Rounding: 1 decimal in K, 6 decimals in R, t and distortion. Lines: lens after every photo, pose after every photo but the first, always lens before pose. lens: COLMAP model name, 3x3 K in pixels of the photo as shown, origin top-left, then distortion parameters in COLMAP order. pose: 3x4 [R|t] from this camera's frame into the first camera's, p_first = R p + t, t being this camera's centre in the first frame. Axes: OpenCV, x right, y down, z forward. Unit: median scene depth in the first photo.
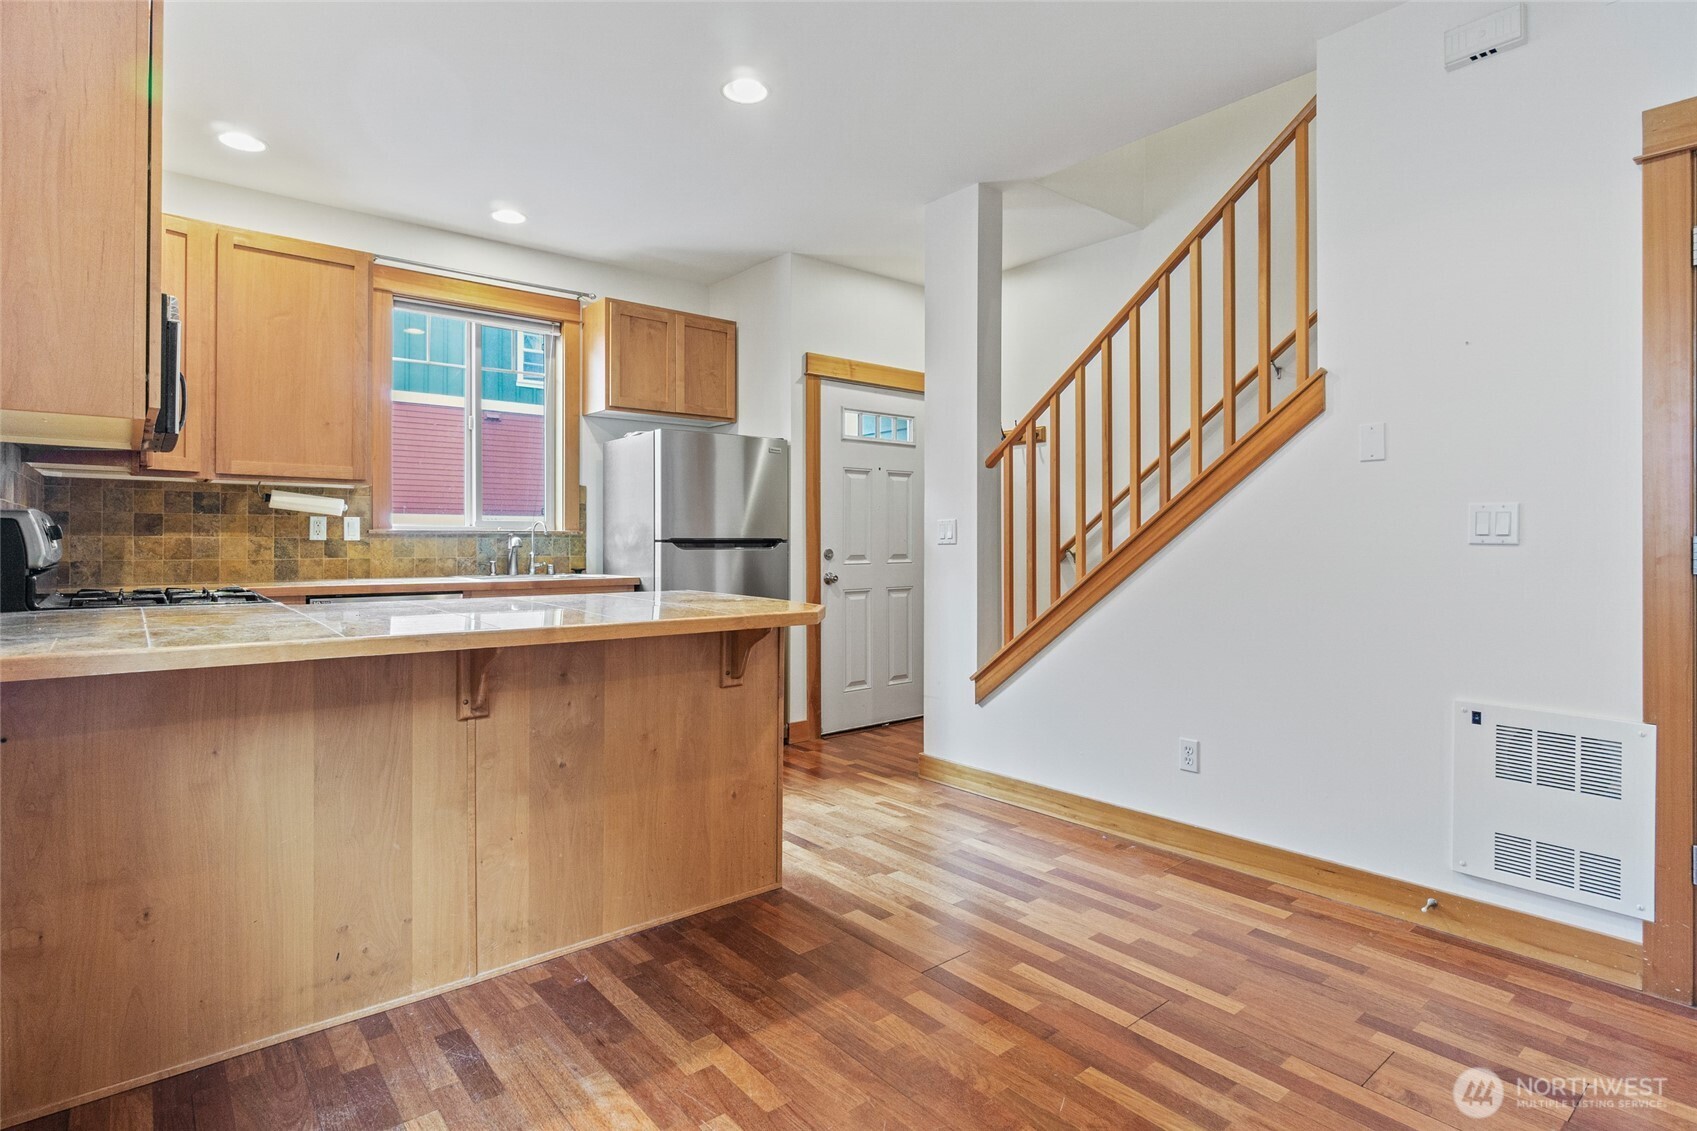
lens RADIAL K [[860.4, 0, 836.3], [0, 860.4, 544.3], [0, 0, 1]] dist [-0.004097, 0.000071]
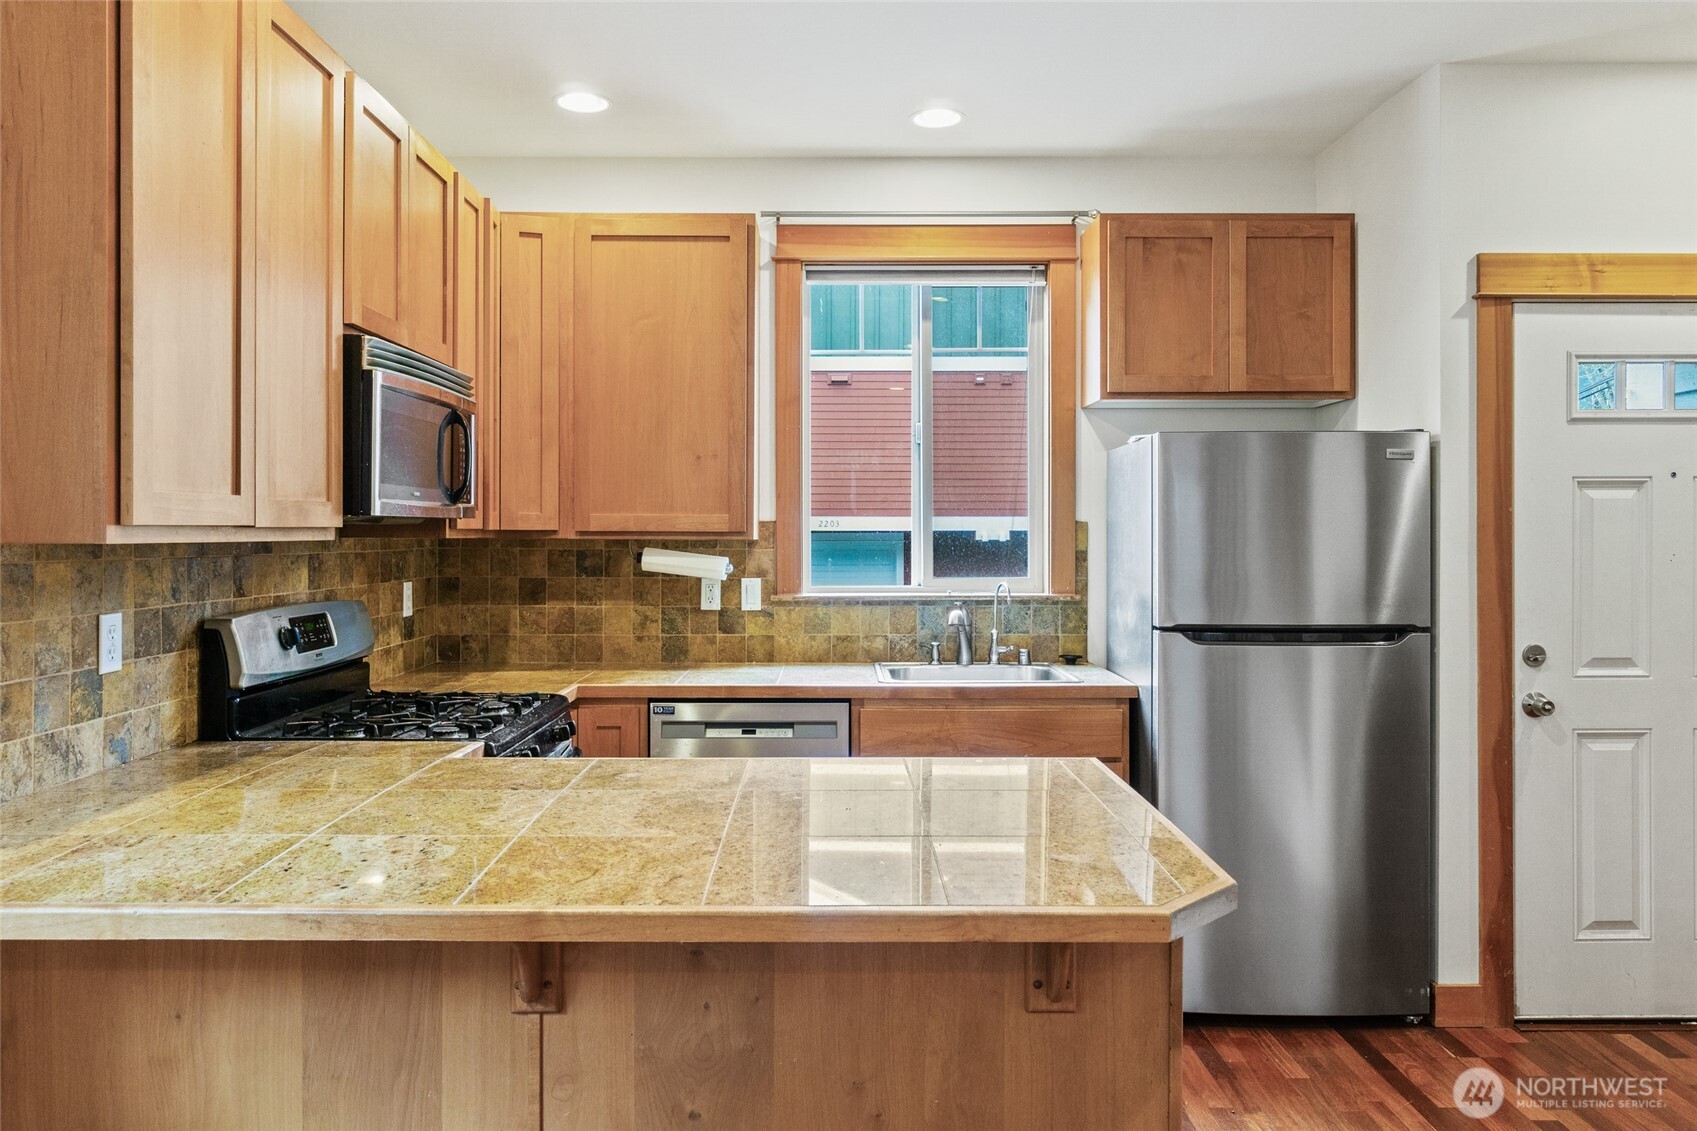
lens RADIAL K [[1201.0, 0, 841.2], [0, 1201.0, 538.5], [0, 0, 1]] dist [-0.004221, 0.003175]
pose [[0.778054, 0.000184, -0.628197, 0.142484], [-0.001534, 0.999998, -0.001608, -0.067345], [0.628195, 0.002215, 0.778053, 0.269883]]
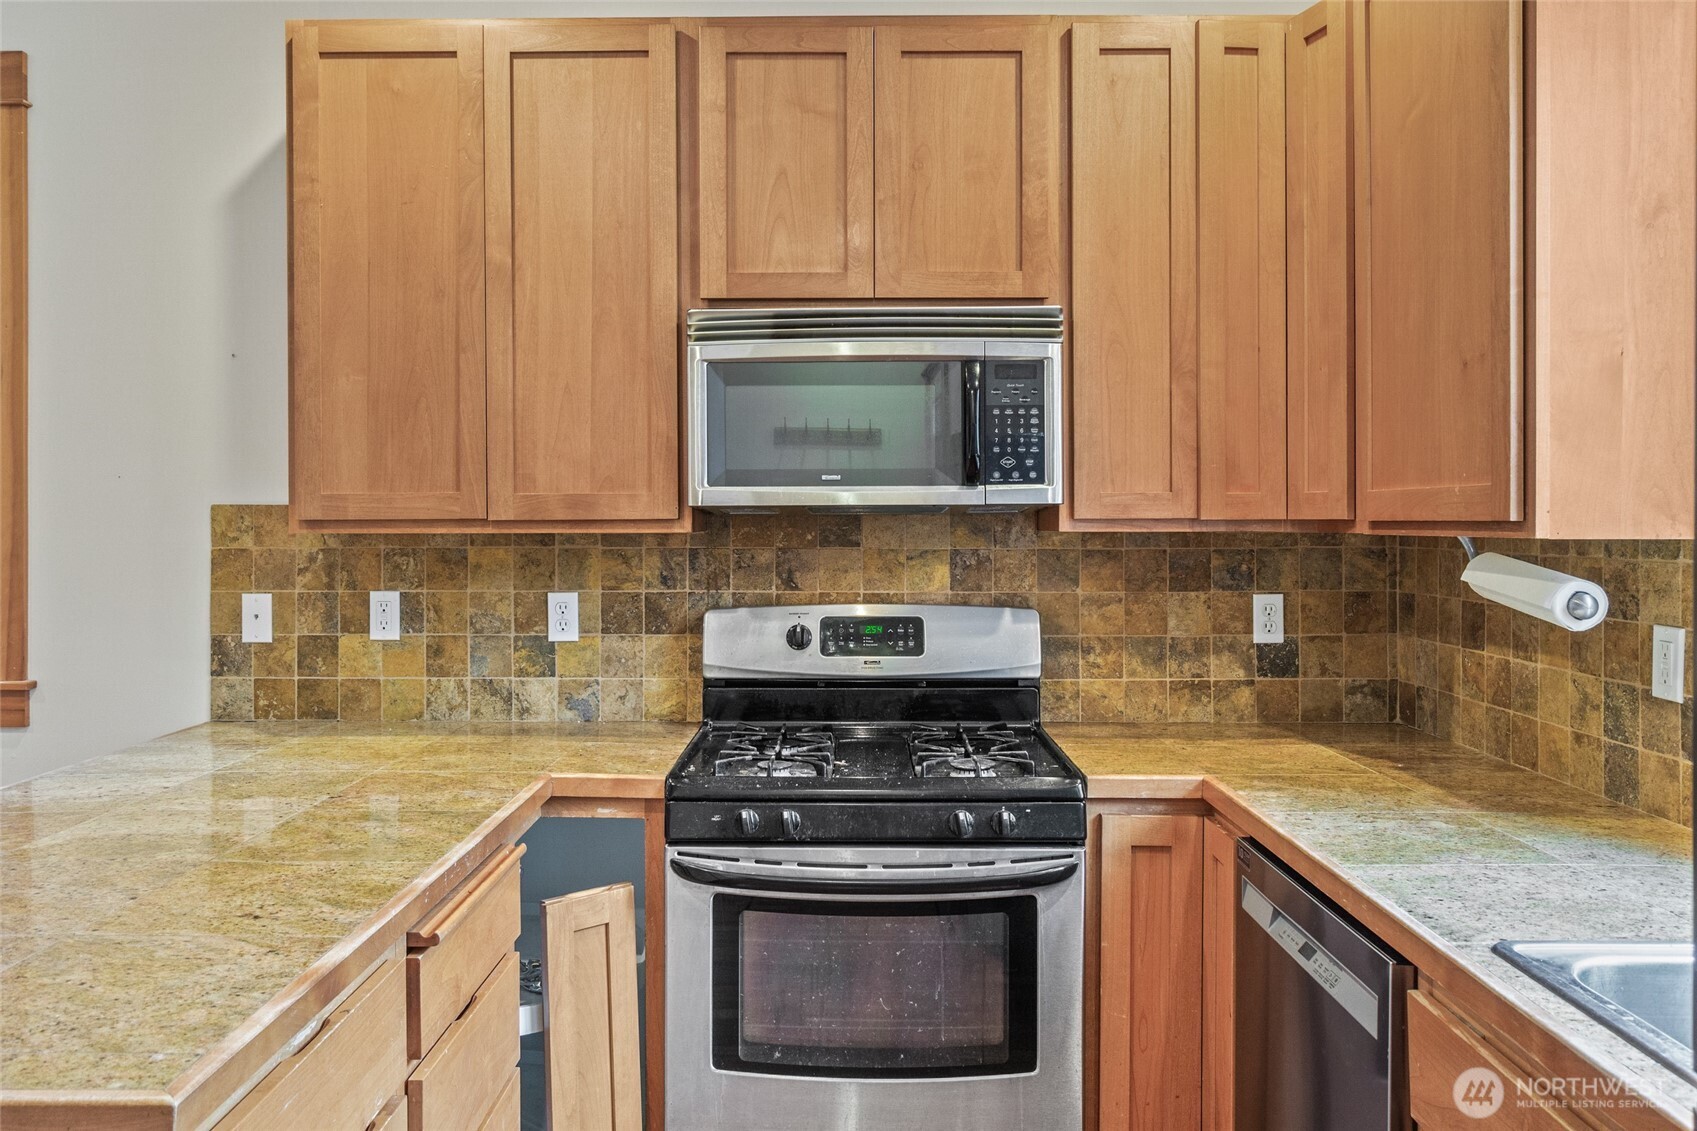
lens RADIAL K [[1264.4, 0, 837.0], [0, 1264.4, 525.2], [0, 0, 1]] dist [-0.001105, -0.001781]
pose [[-0.640355, -0.002767, -0.768074, -0.035928], [-0.005353, 0.999985, 0.000861, -0.071920], [0.768061, 0.004663, -0.640360, 1.097981]]
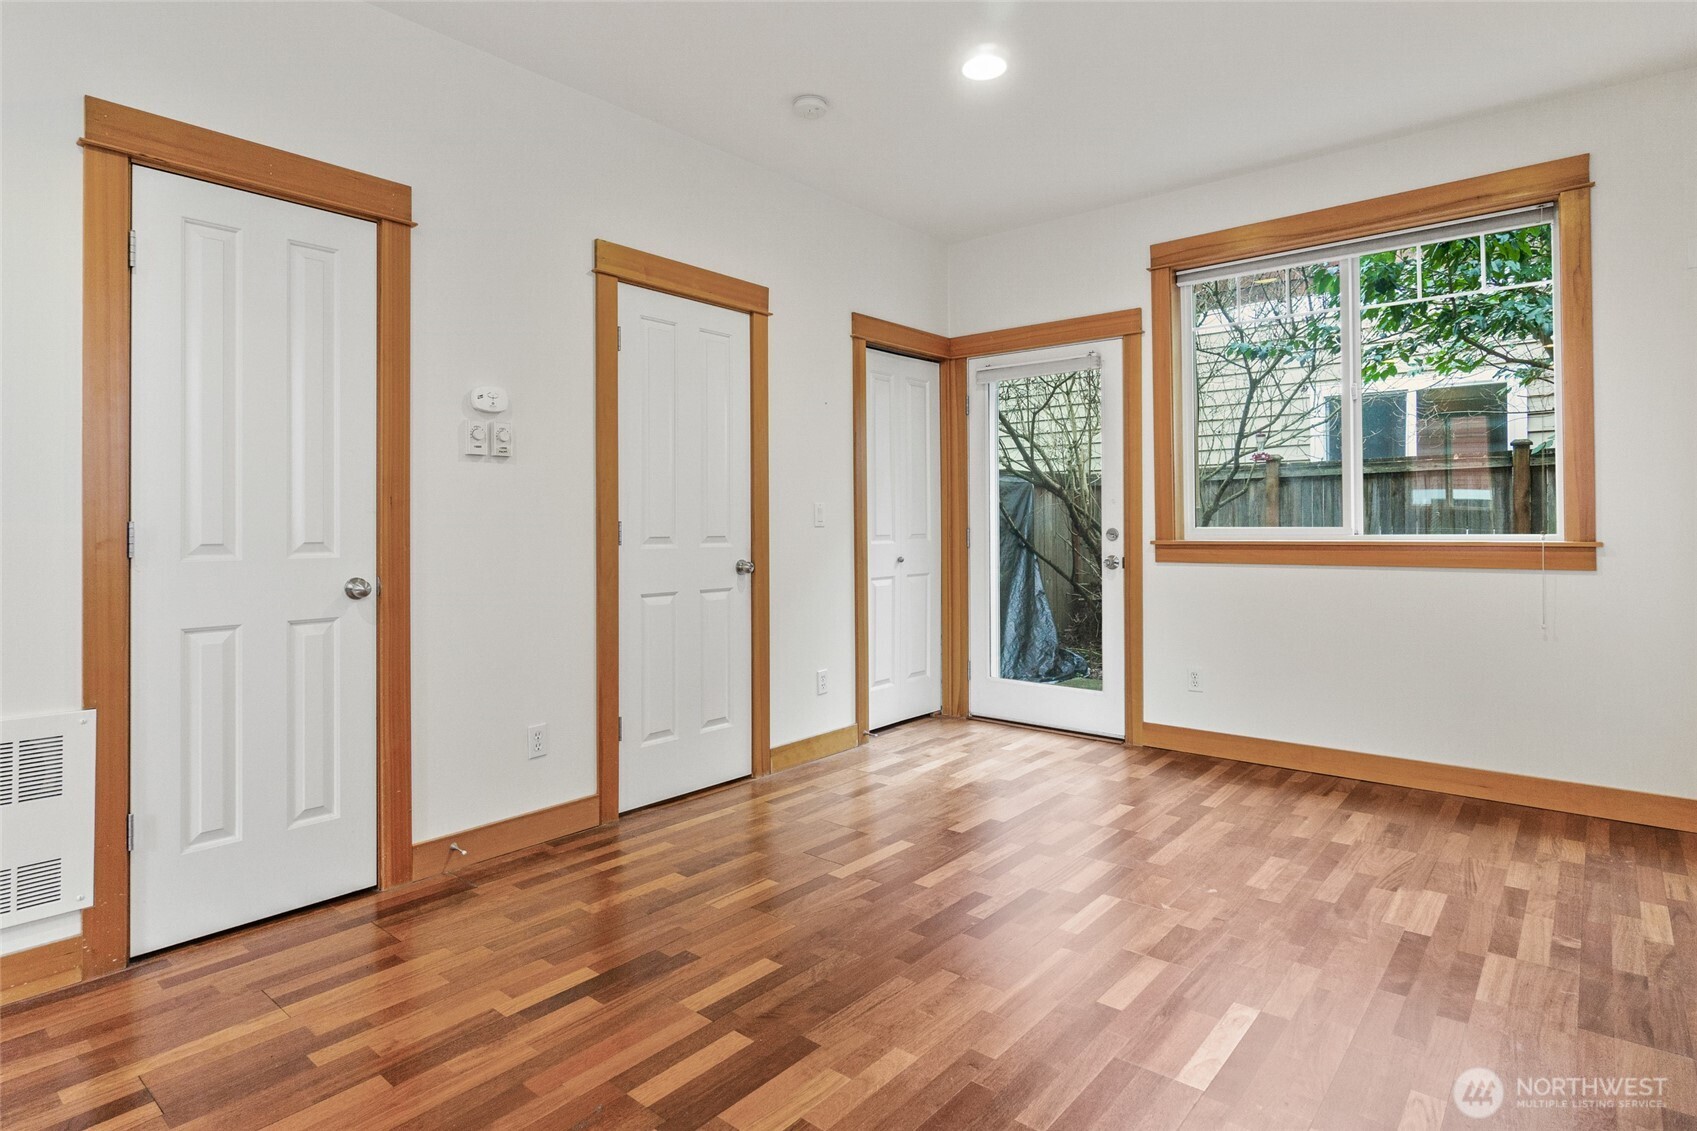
lens RADIAL K [[900.7, 0, 840.2], [0, 900.7, 521.0], [0, 0, 1]] dist [0.002863, -0.000228]
pose [[-0.179860, 0.003974, 0.983684, -0.132825], [0.008884, 0.999958, -0.002416, 0.000167], [-0.983652, 0.008305, -0.179888, 0.175949]]
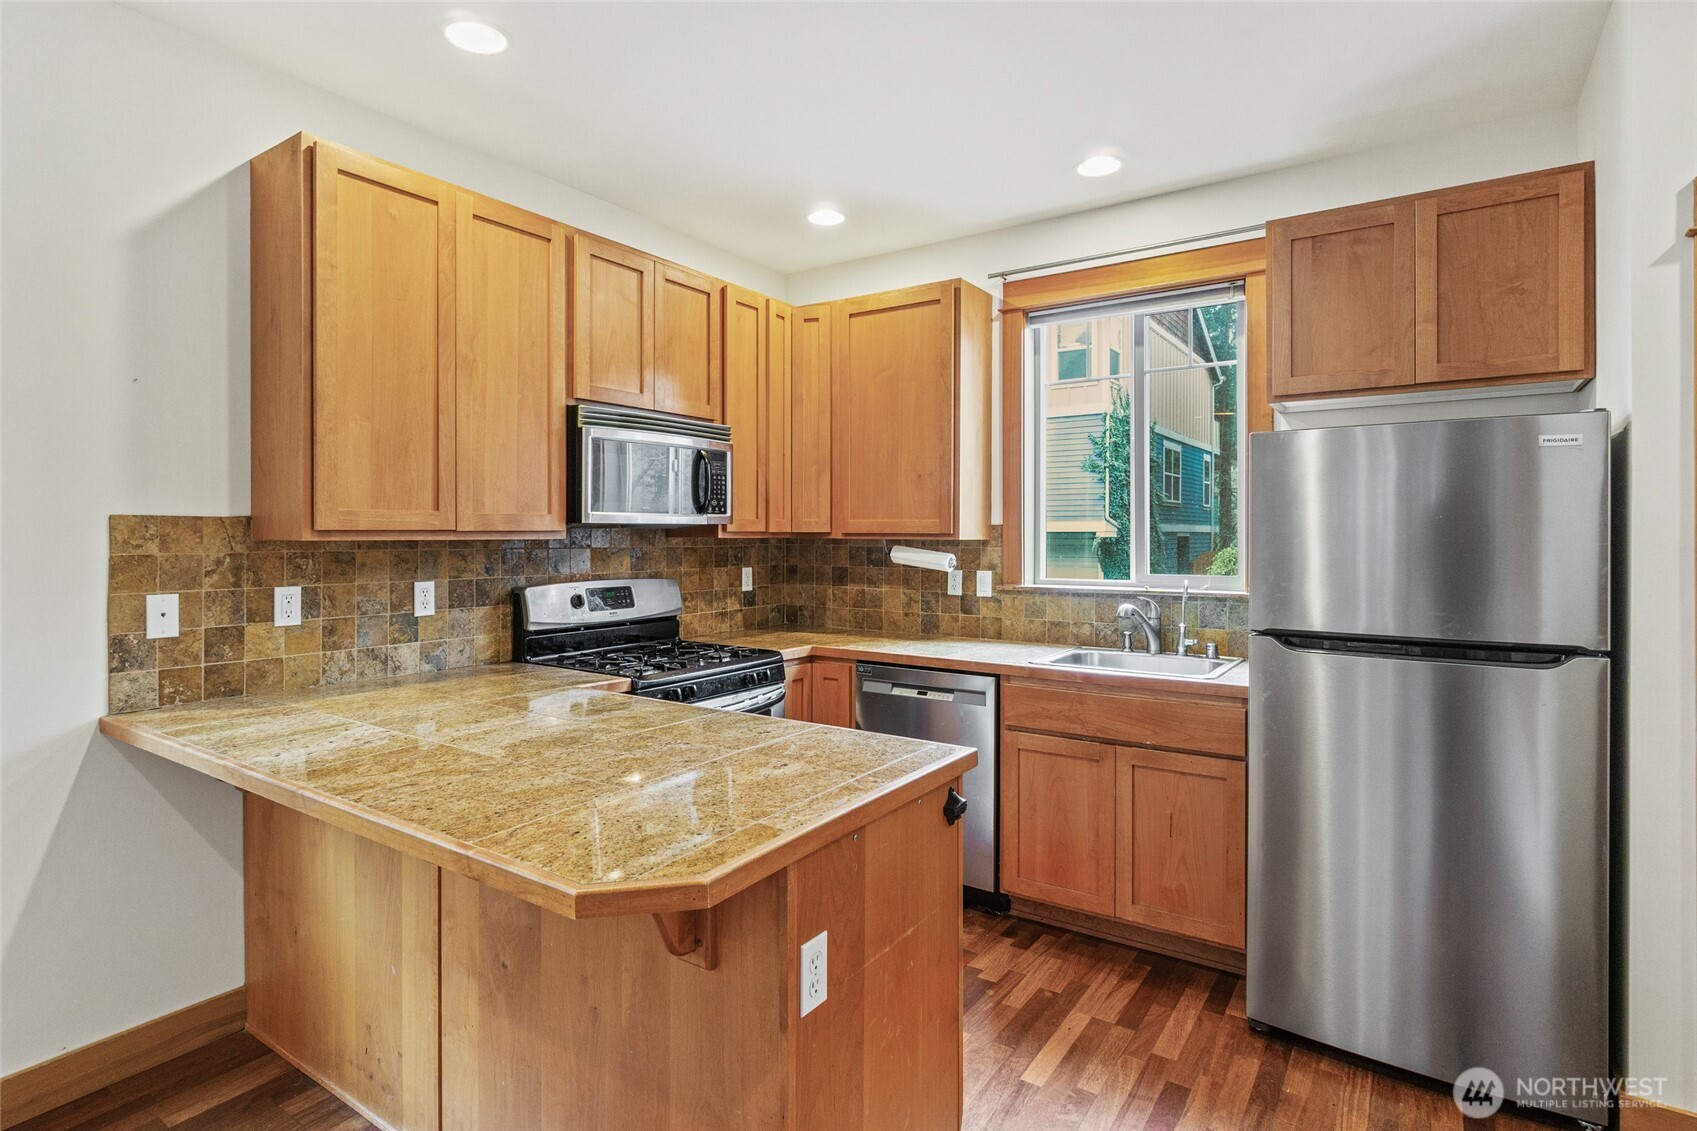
lens RADIAL K [[869.8, 0, 840.9], [0, 869.8, 539.0], [0, 0, 1]] dist [-0.006585, -0.000270]
pose [[0.280122, 0.002859, -0.959960, 0.288716], [-0.005411, 0.999984, 0.001399, -0.069312], [0.959949, 0.004803, 0.280133, 0.631023]]
